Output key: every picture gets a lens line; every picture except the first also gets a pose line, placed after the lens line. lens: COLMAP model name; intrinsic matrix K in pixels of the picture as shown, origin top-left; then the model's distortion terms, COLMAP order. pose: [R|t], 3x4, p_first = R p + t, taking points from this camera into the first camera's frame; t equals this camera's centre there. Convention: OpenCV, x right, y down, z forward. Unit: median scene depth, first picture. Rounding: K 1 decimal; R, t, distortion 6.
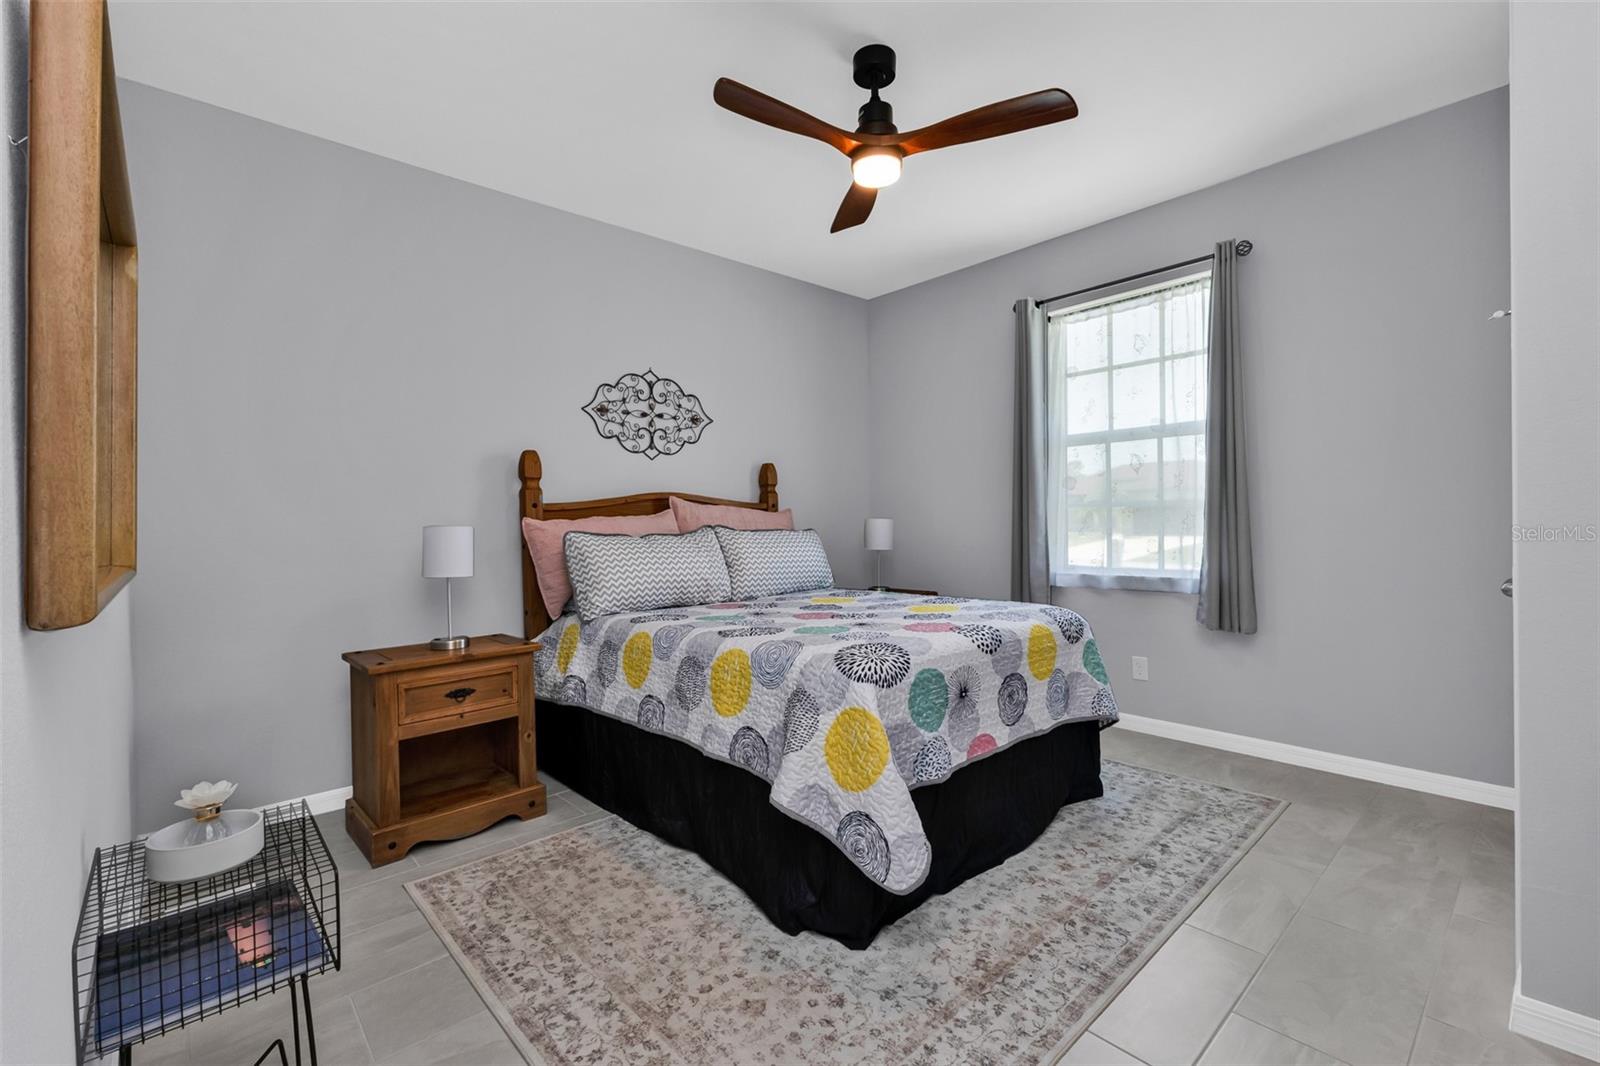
lens RADIAL K [[704.7, 0, 800.3], [0, 704.7, 532.5], [0, 0, 1]] dist [0.013060, -0.000535]
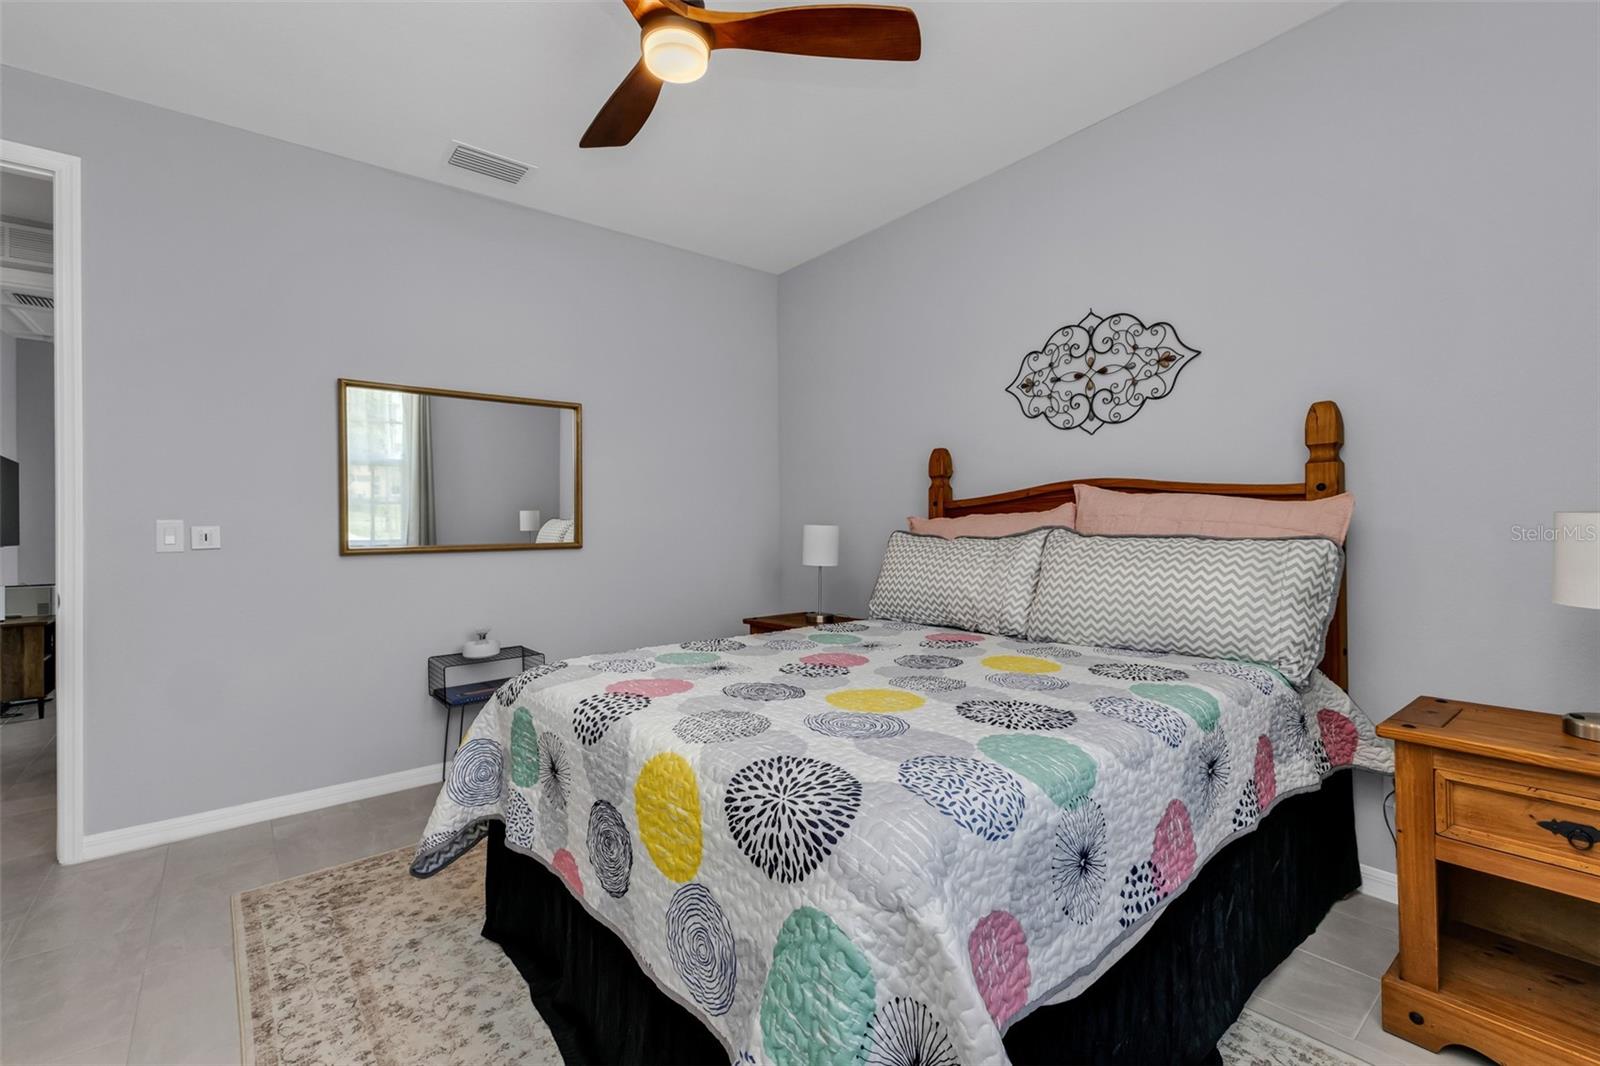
lens RADIAL K [[704.7, 0, 799.4], [0, 704.7, 517.5], [0, 0, 1]] dist [0.013060, -0.000535]
pose [[-0.064862, 0.011036, -0.997833, 0.545333], [-0.002097, 0.999935, 0.011196, -0.025028], [0.997892, 0.002819, -0.064835, 0.753733]]
